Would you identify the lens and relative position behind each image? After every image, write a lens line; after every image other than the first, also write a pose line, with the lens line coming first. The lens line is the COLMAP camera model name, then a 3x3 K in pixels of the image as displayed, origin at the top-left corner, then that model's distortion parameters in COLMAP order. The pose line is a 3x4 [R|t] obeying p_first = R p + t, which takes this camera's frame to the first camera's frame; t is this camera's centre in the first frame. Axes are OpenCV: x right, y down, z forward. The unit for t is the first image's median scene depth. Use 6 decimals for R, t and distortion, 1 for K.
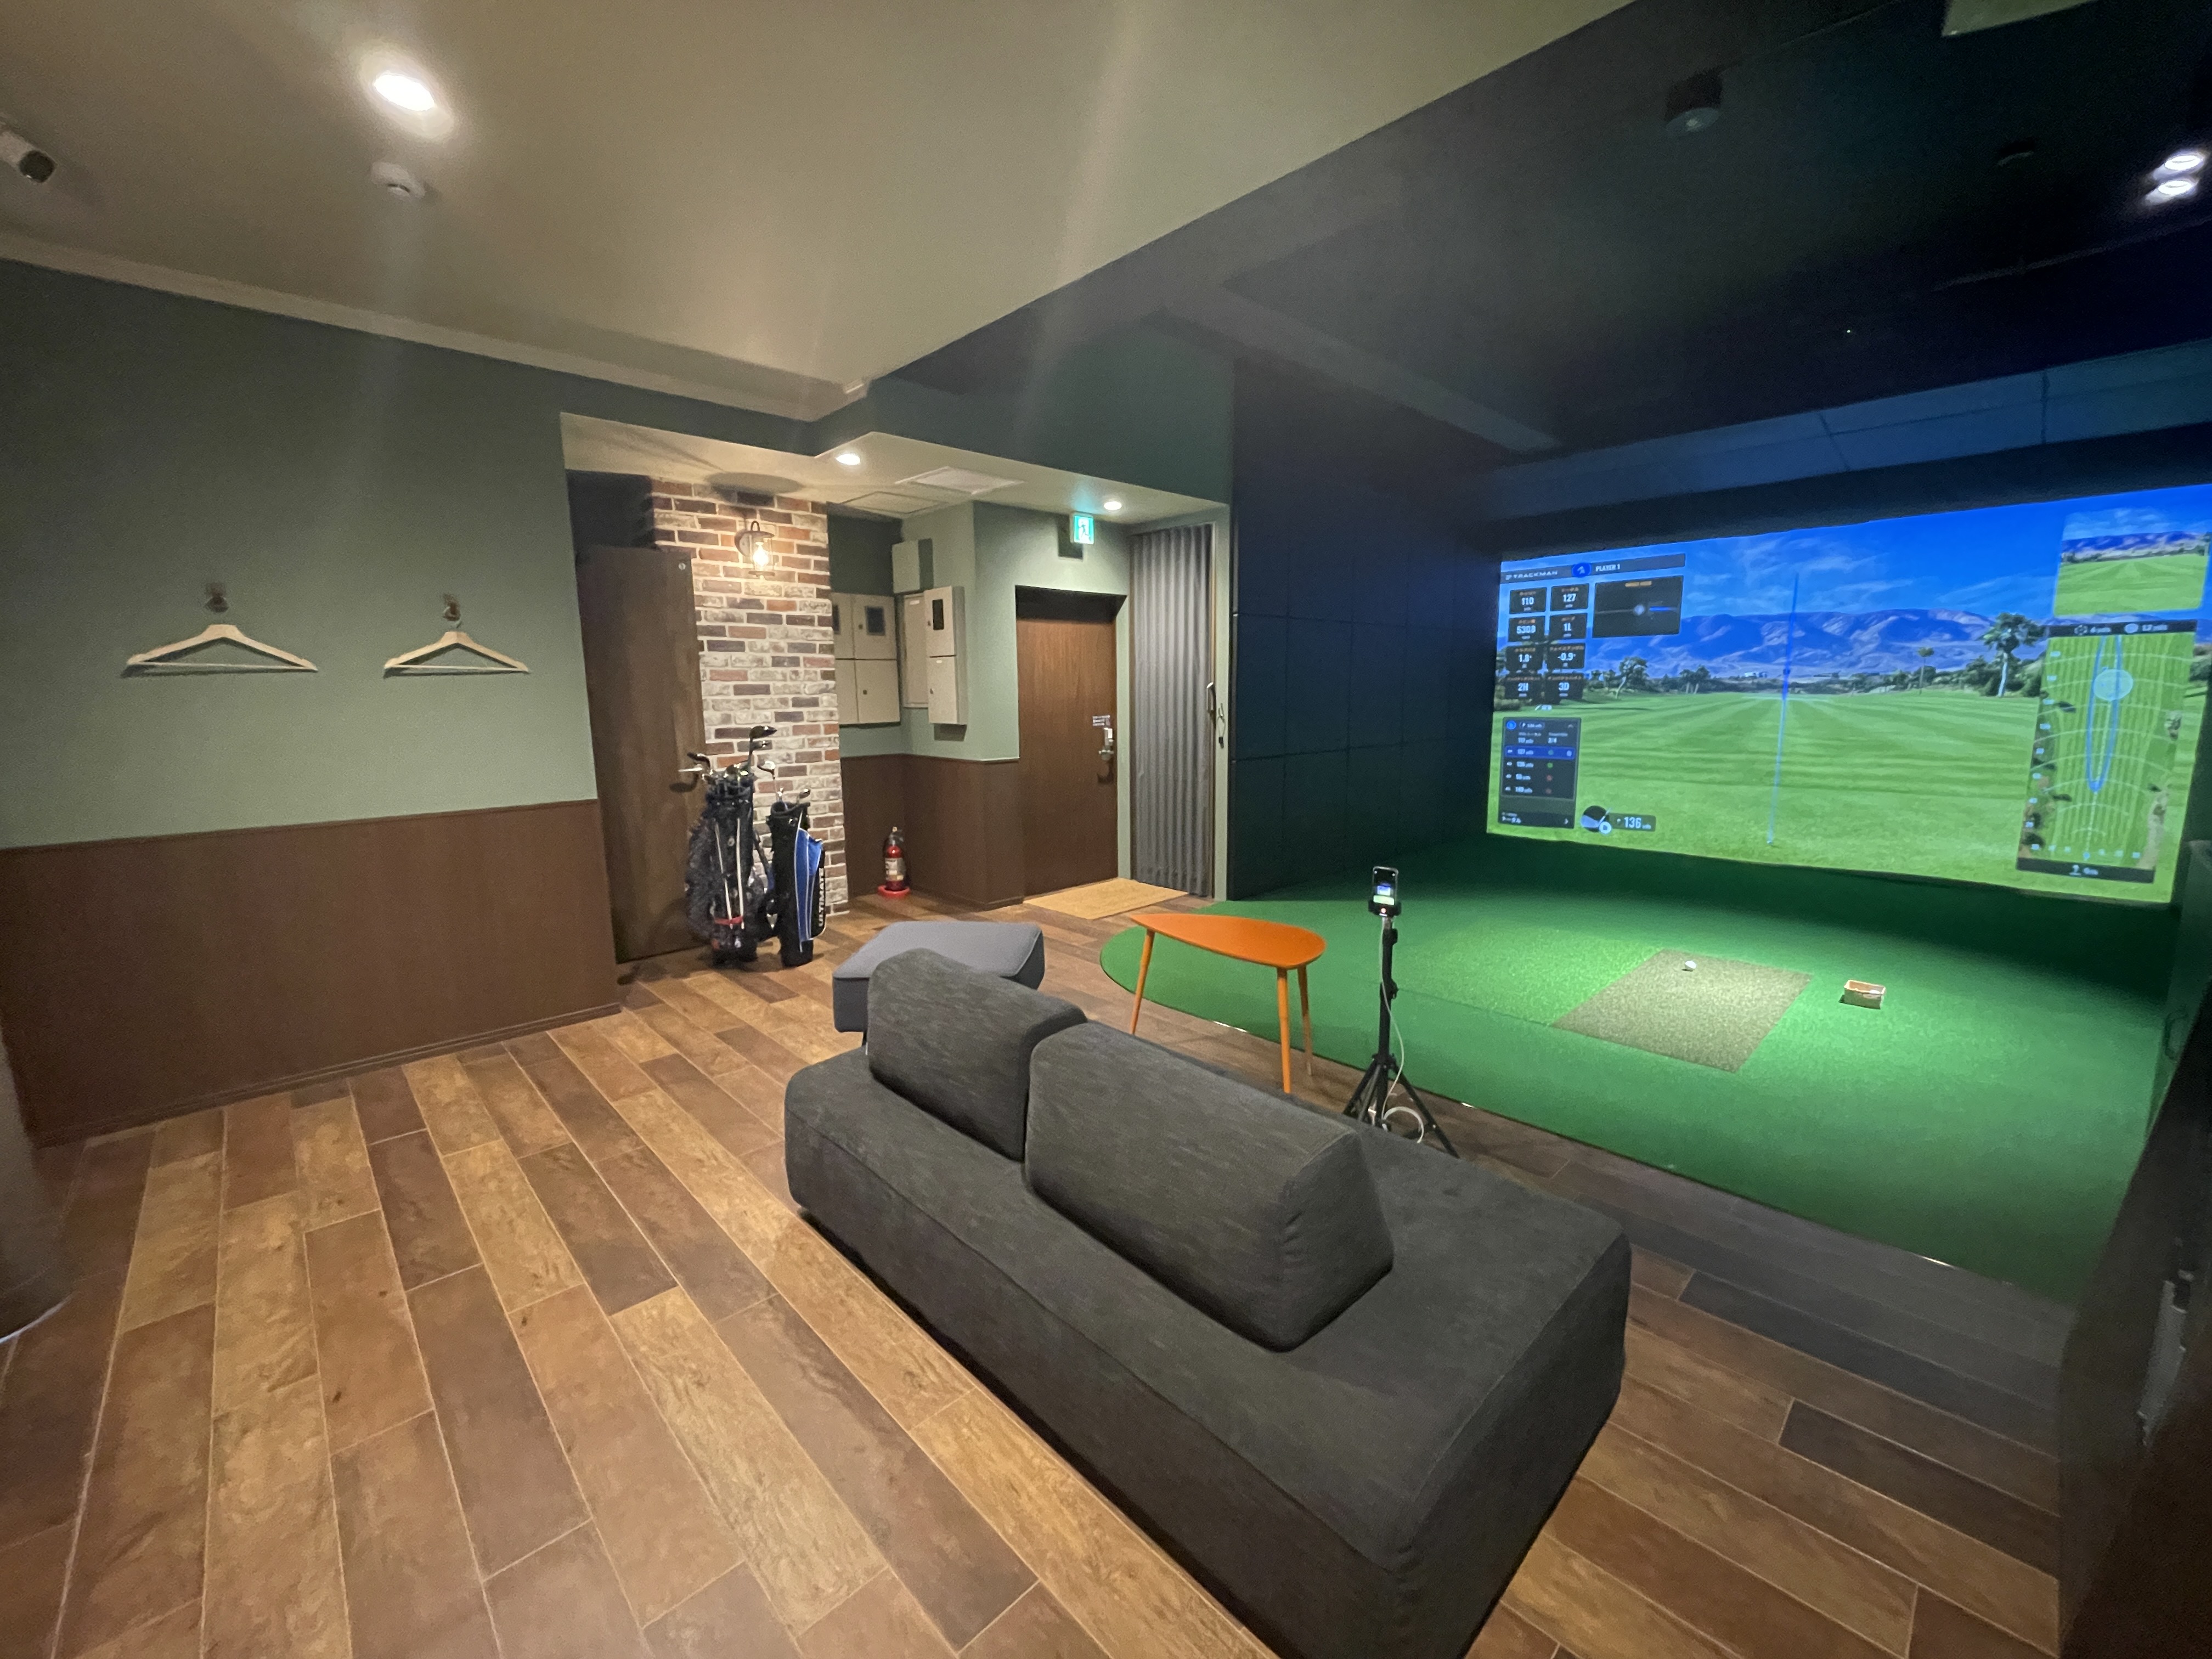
lens RADIAL K [[893.6, 0, 1106.0], [0, 893.6, 829.5], [0, 0, 1]] dist [-0.000746, -0.000286]
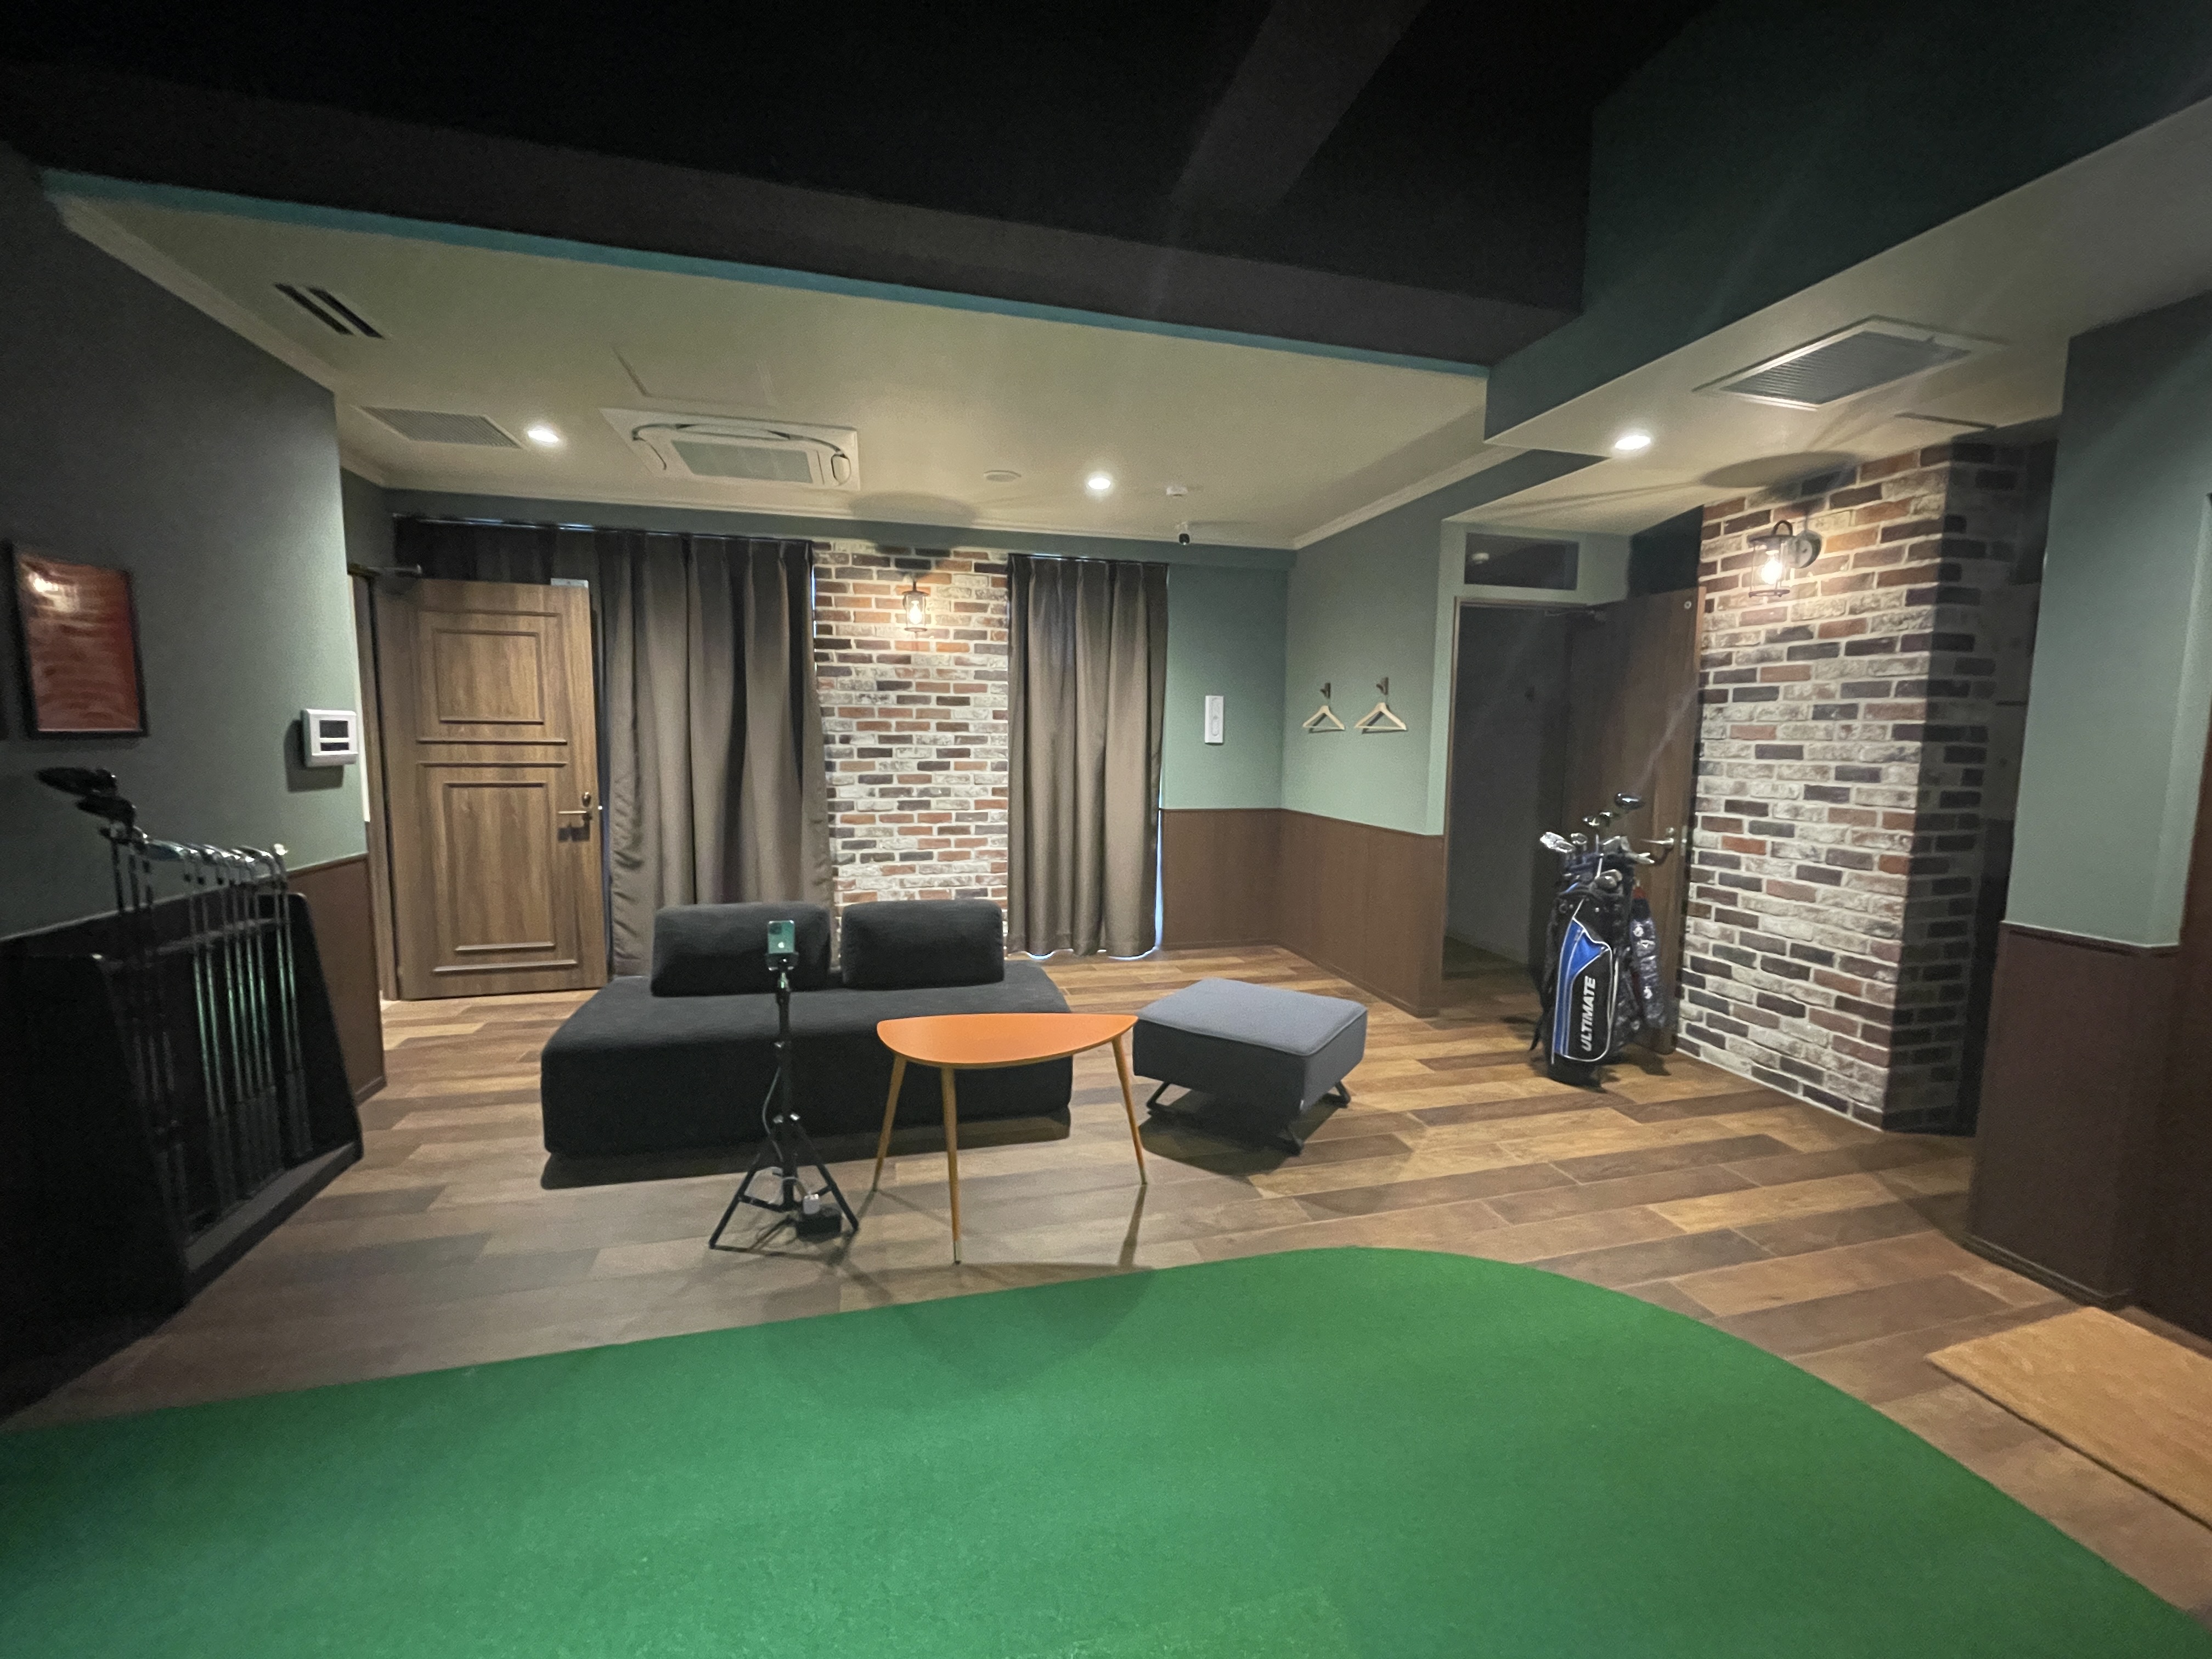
lens RADIAL K [[893.6, 0, 1106.0], [0, 893.6, 829.5], [0, 0, 1]] dist [-0.000746, -0.000286]
pose [[-0.485487, 0.097602, -0.868779, 0.409329], [-0.144424, 0.971141, 0.189808, -0.125429], [0.862232, 0.217622, -0.457380, 0.711441]]
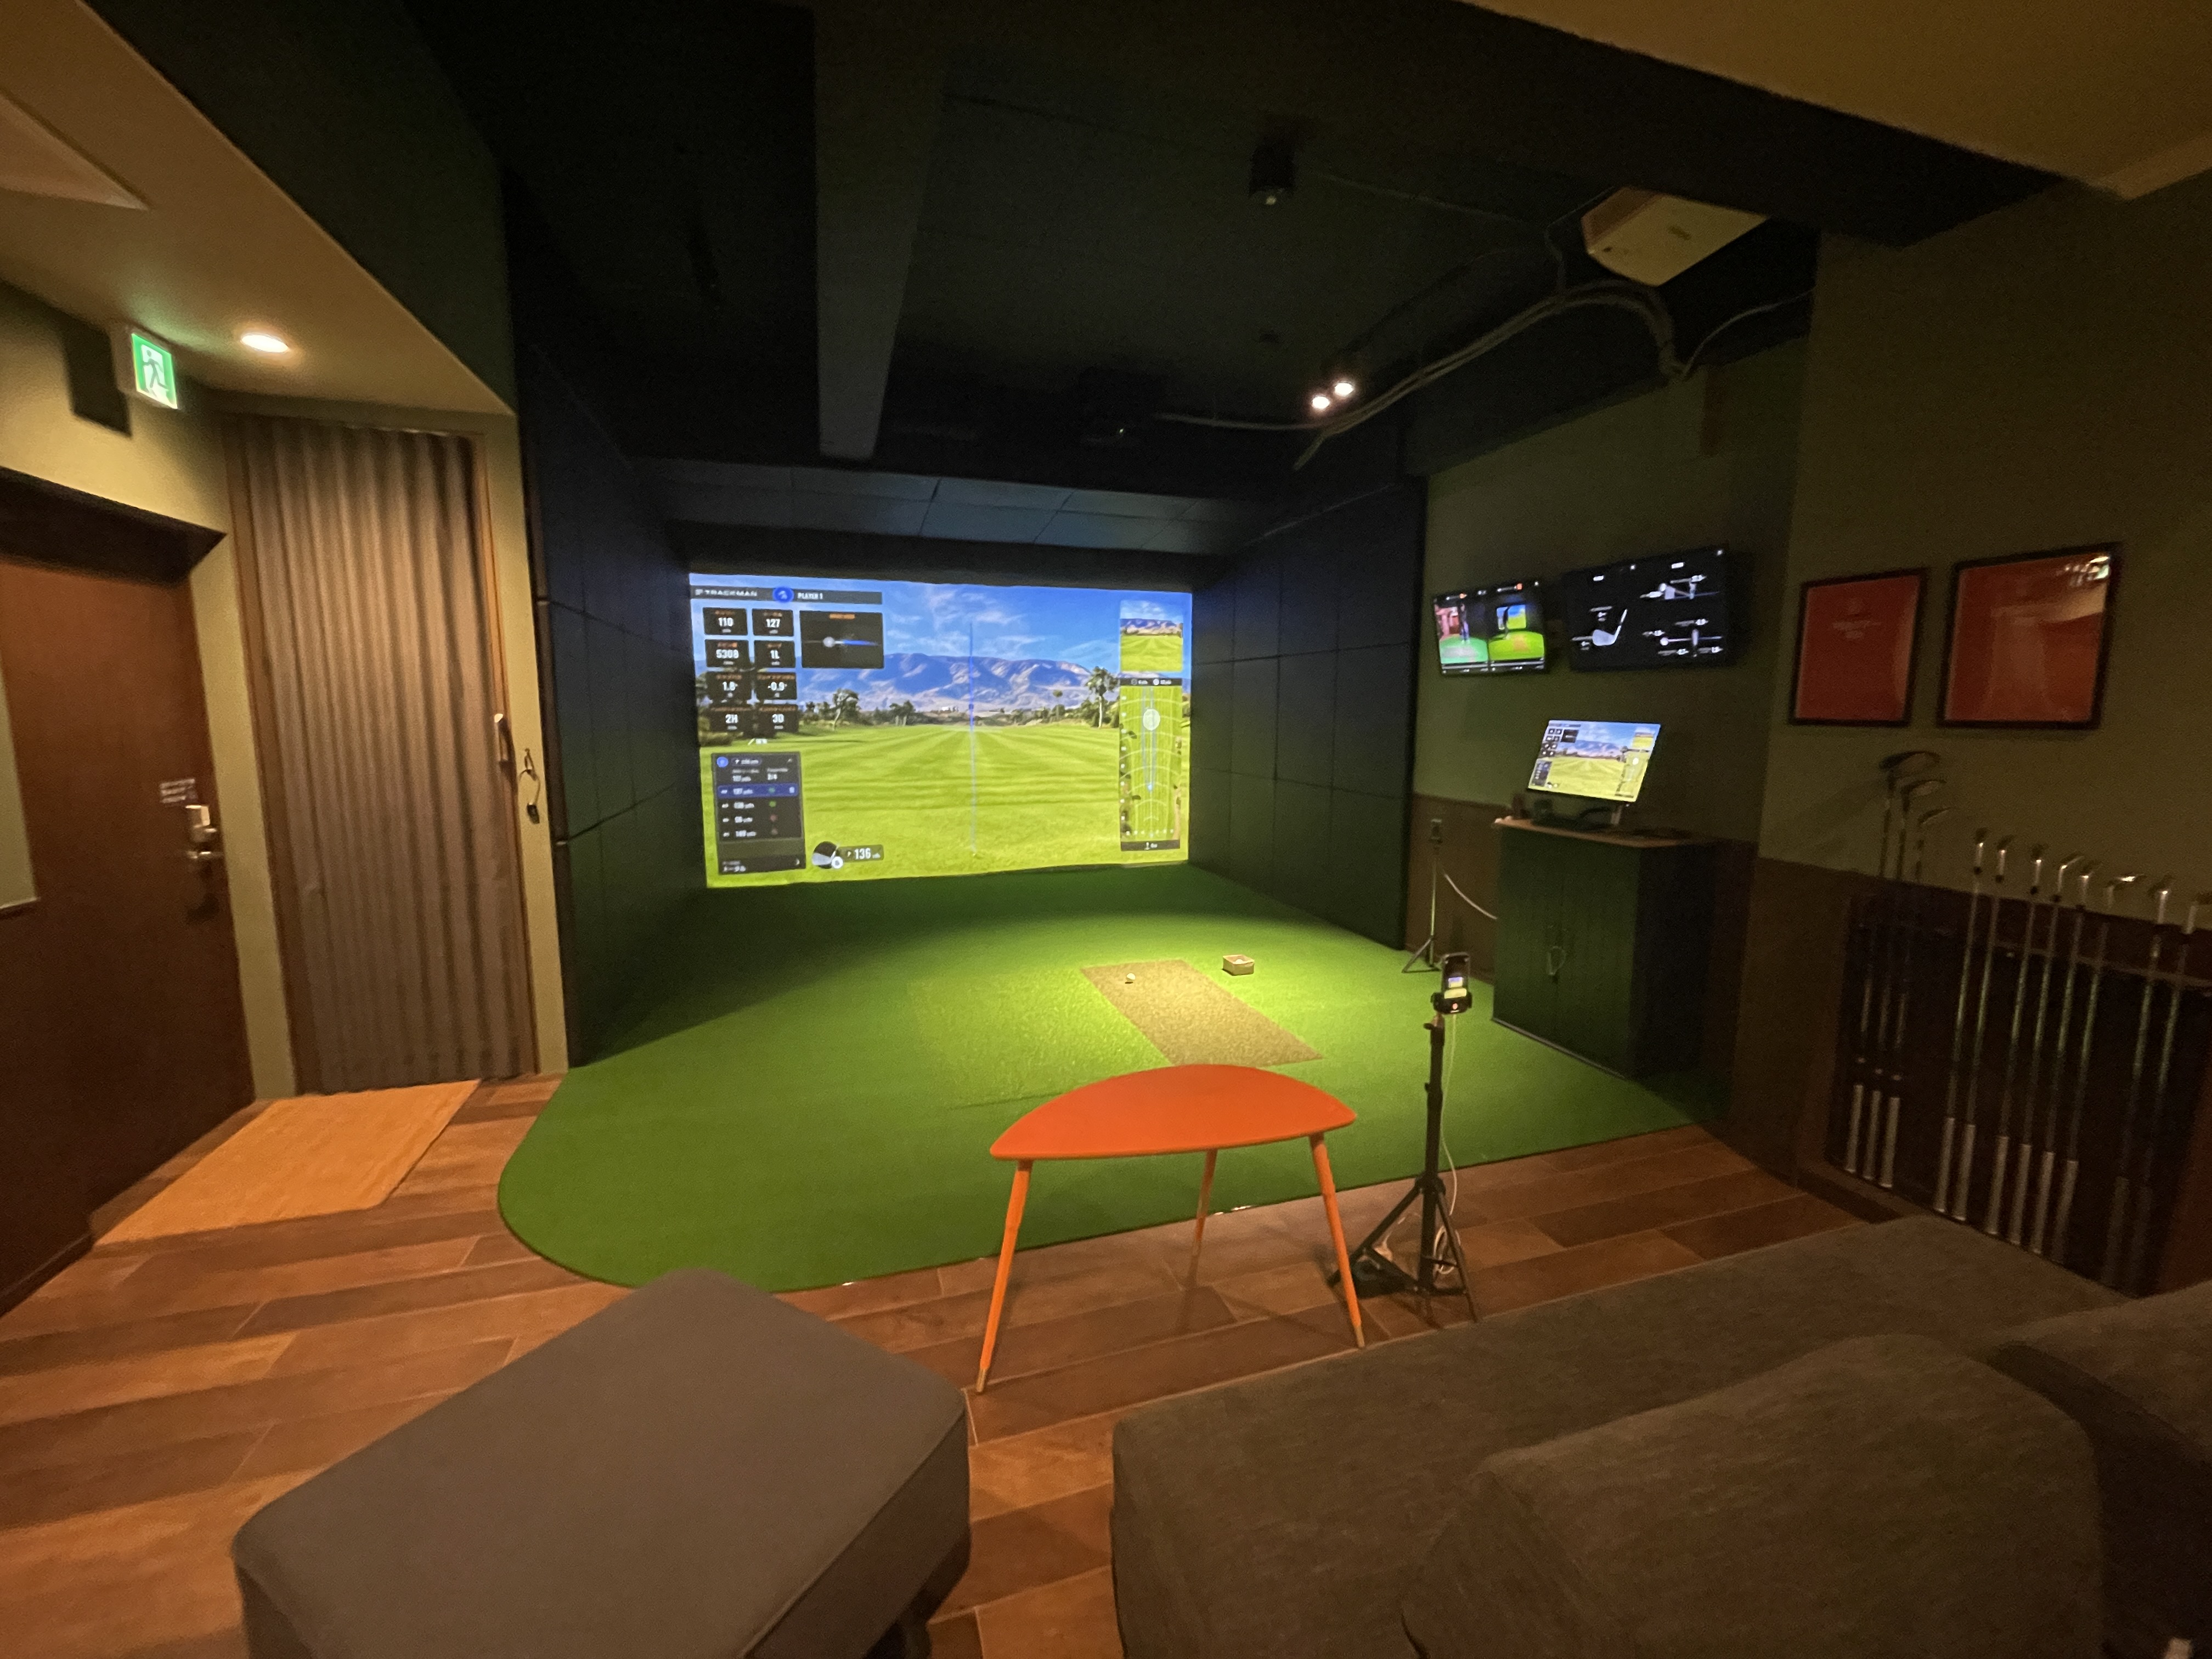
lens RADIAL K [[893.6, 0, 1106.0], [0, 893.6, 829.5], [0, 0, 1]] dist [-0.000746, -0.000286]
pose [[0.438414, -0.108933, 0.892147, -0.217816], [0.134518, 0.989400, 0.054704, -0.062921], [-0.888650, 0.096027, 0.448420, 0.362441]]
